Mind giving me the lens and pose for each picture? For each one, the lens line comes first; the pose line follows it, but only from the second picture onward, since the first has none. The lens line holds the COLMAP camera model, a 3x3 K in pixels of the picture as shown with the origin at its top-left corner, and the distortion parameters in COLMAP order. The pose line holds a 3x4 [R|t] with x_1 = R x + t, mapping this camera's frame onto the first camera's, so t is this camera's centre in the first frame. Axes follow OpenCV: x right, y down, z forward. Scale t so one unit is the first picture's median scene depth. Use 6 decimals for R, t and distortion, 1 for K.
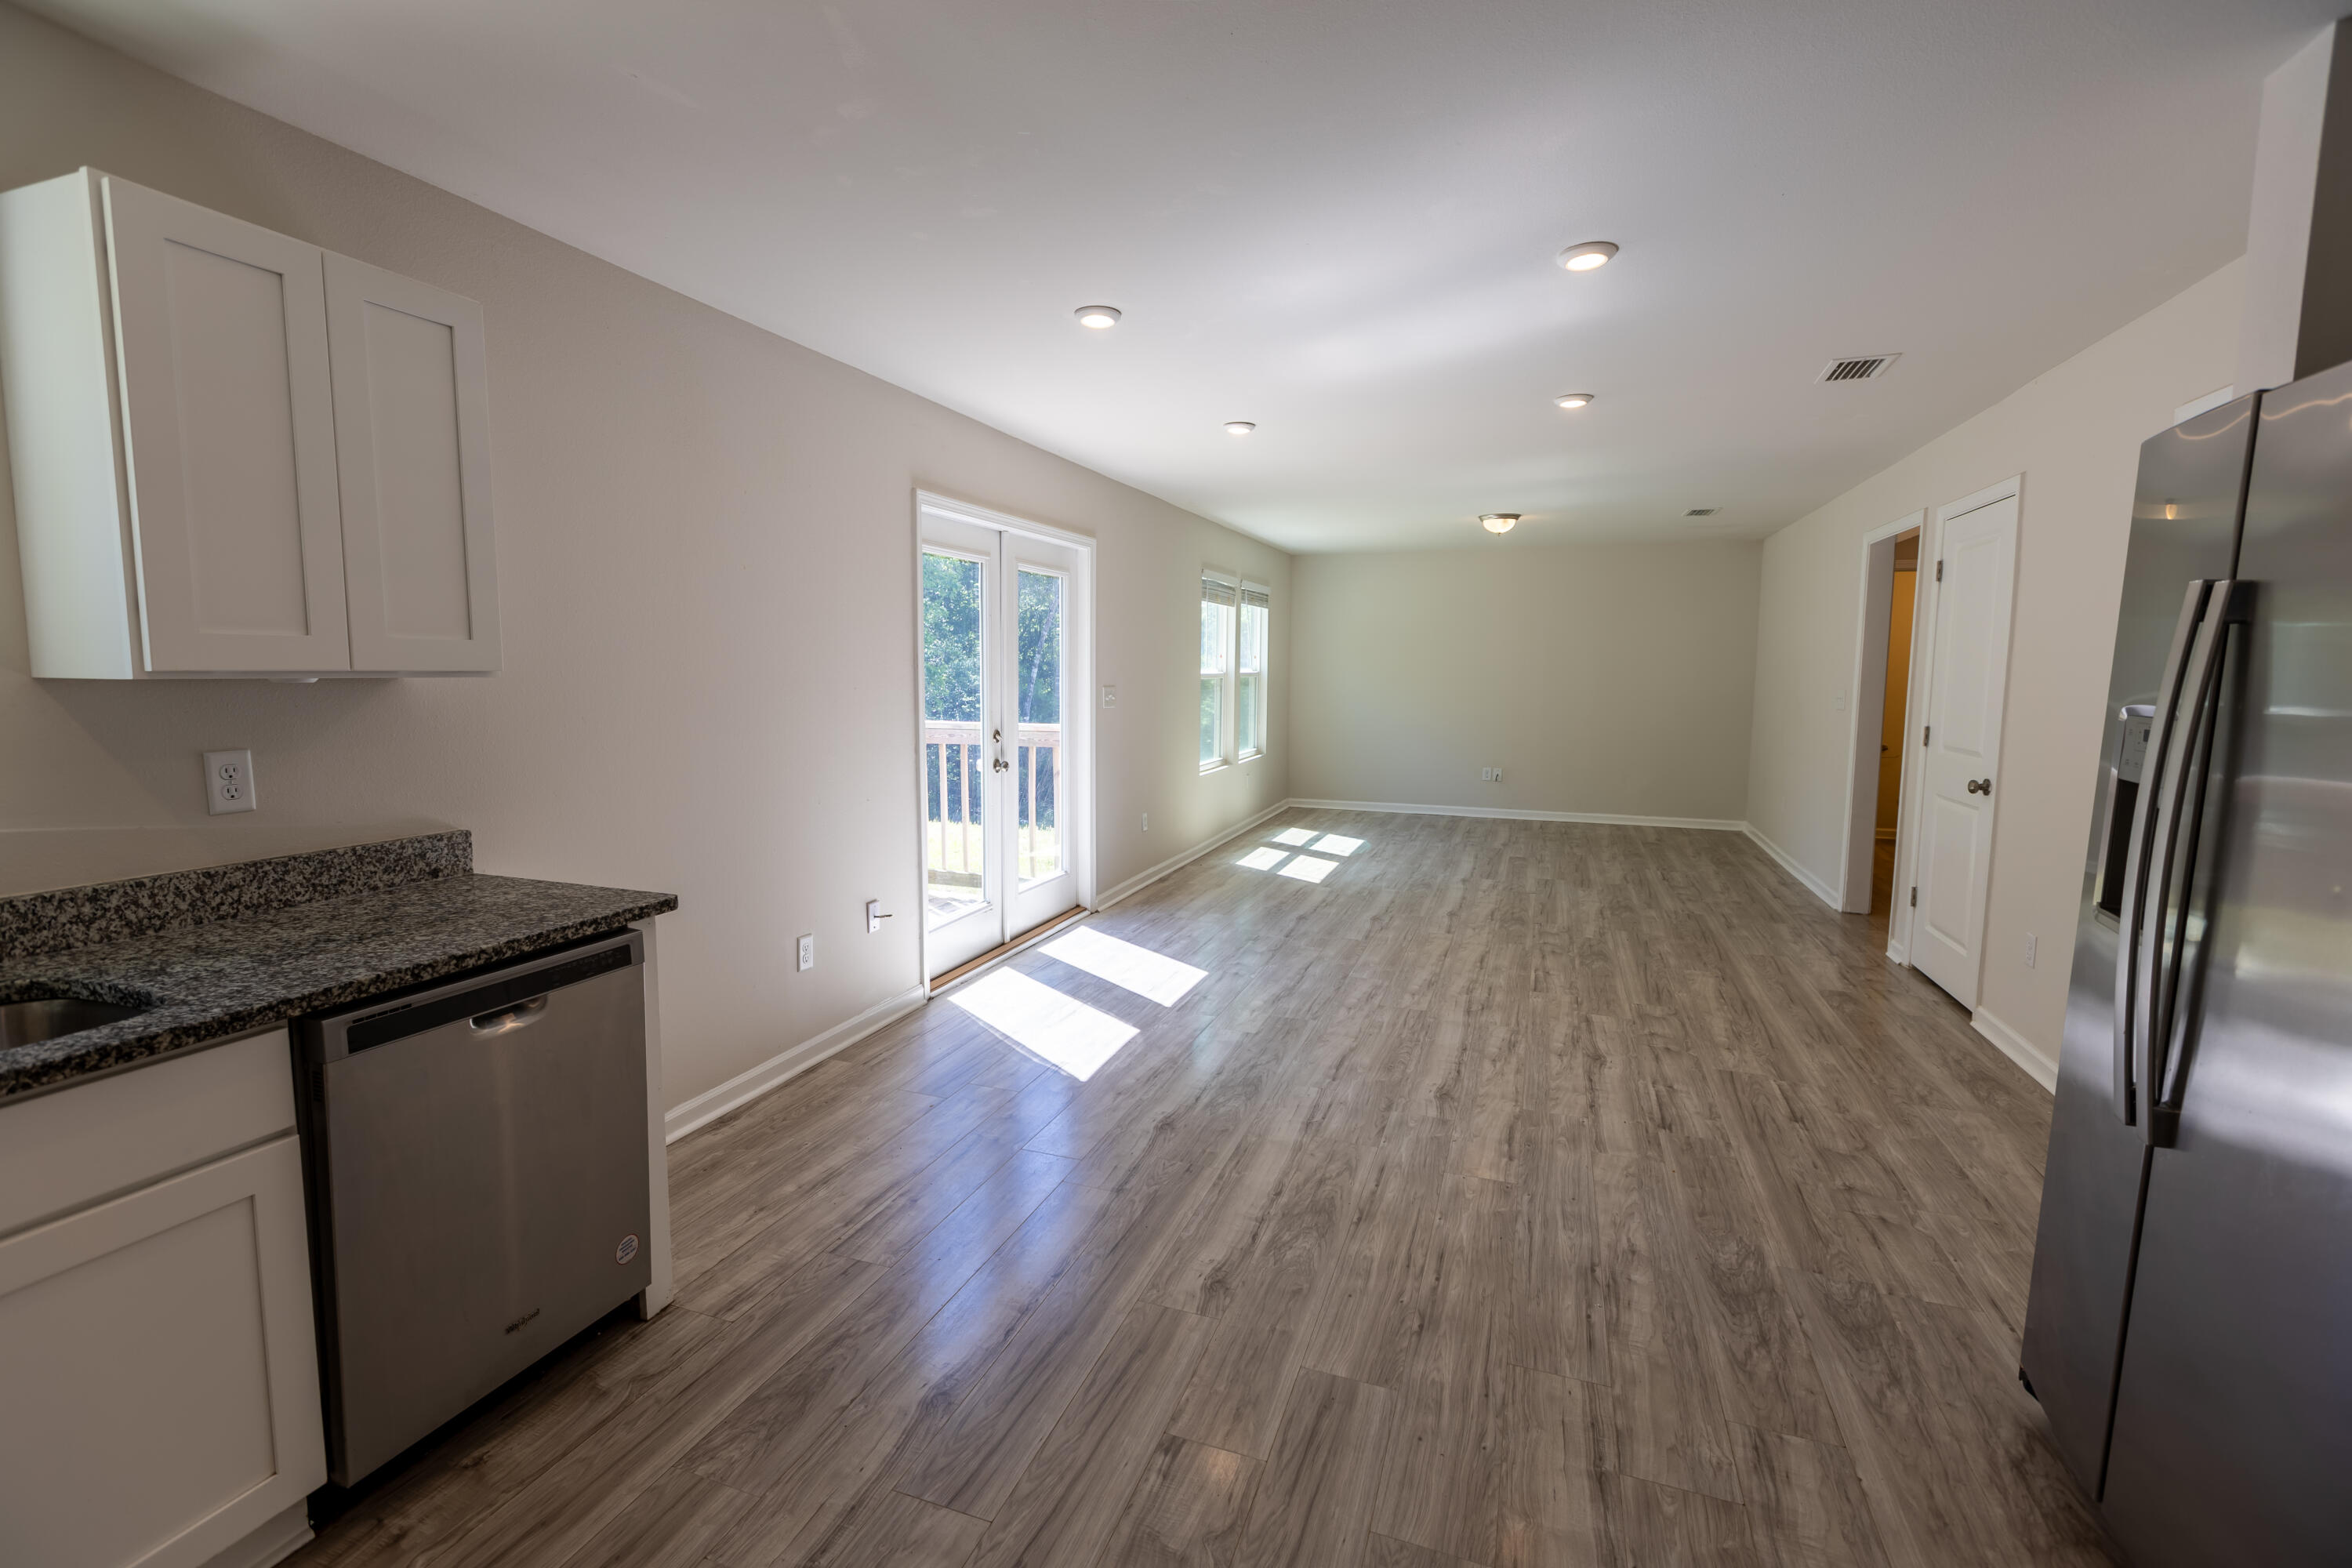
lens RADIAL K [[1069.1, 0, 1138.9], [0, 1069.1, 783.8], [0, 0, 1]] dist [0.001140, -0.000656]
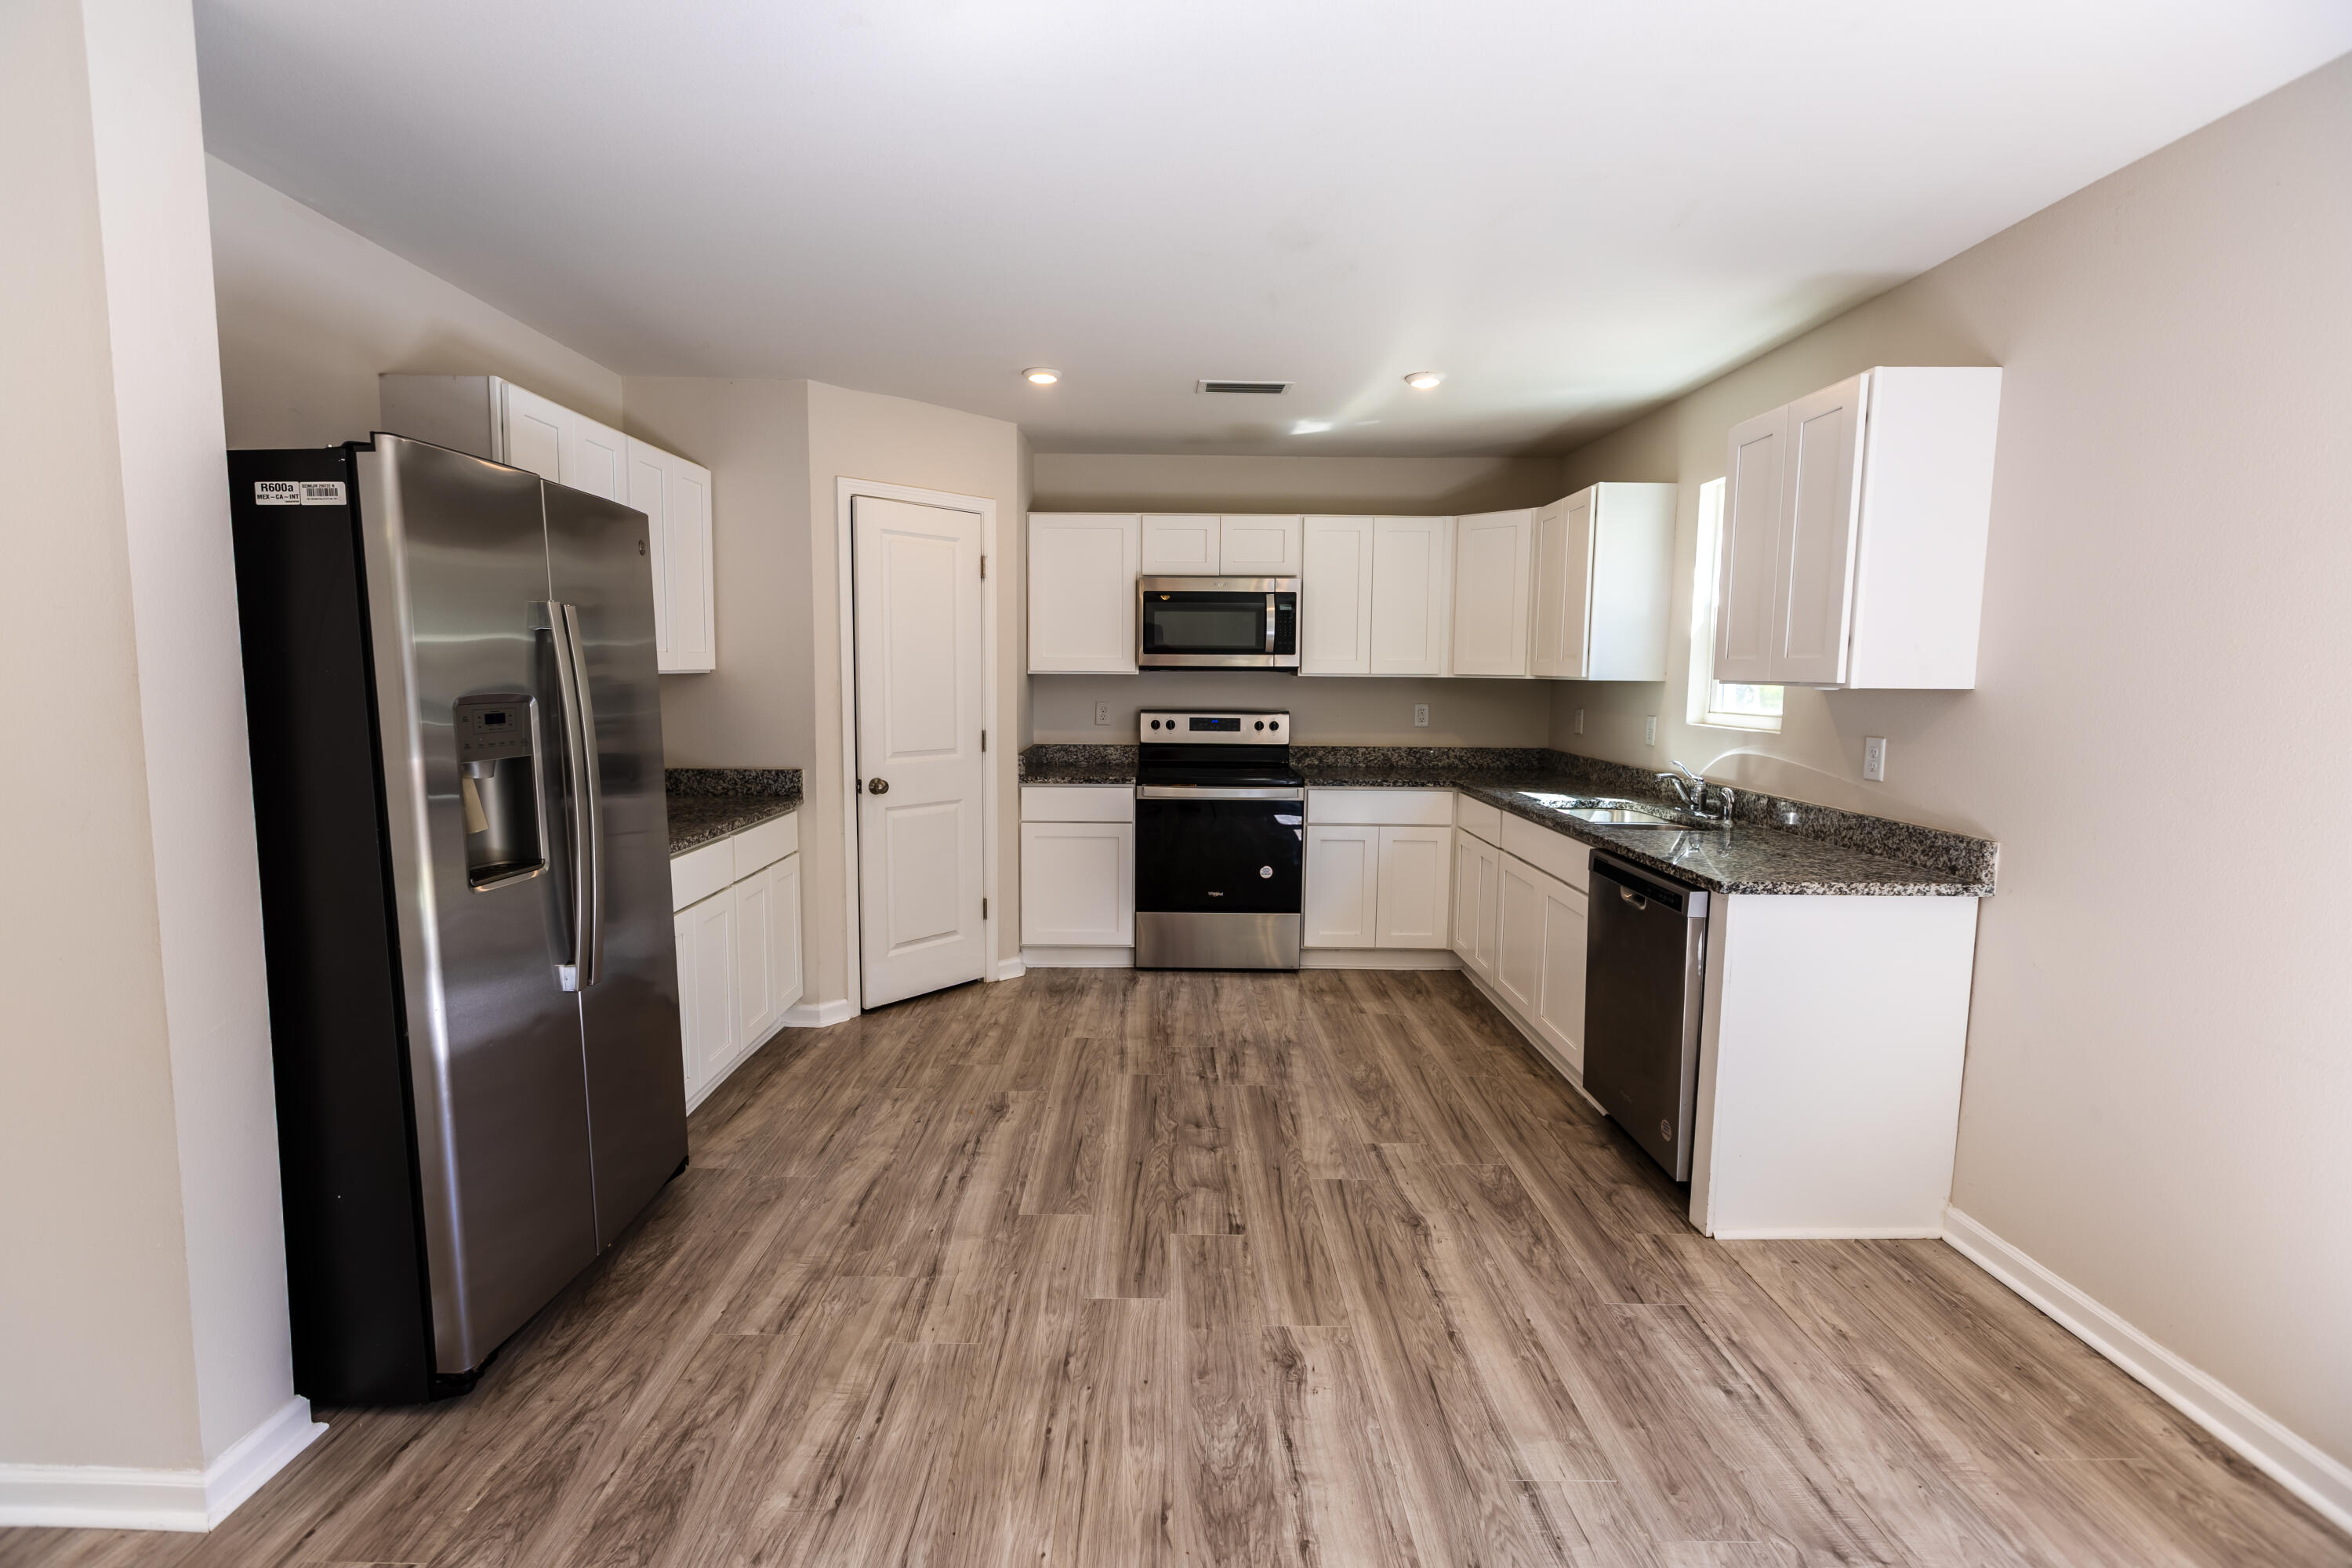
lens RADIAL K [[1069.1, 0, 1169.0], [0, 1069.1, 788.0], [0, 0, 1]] dist [0.001140, -0.000656]
pose [[-0.931166, 0.026219, -0.363652, 0.530883], [-0.054688, 0.976083, 0.210408, -0.202350], [0.360471, 0.215812, -0.907461, 1.853267]]
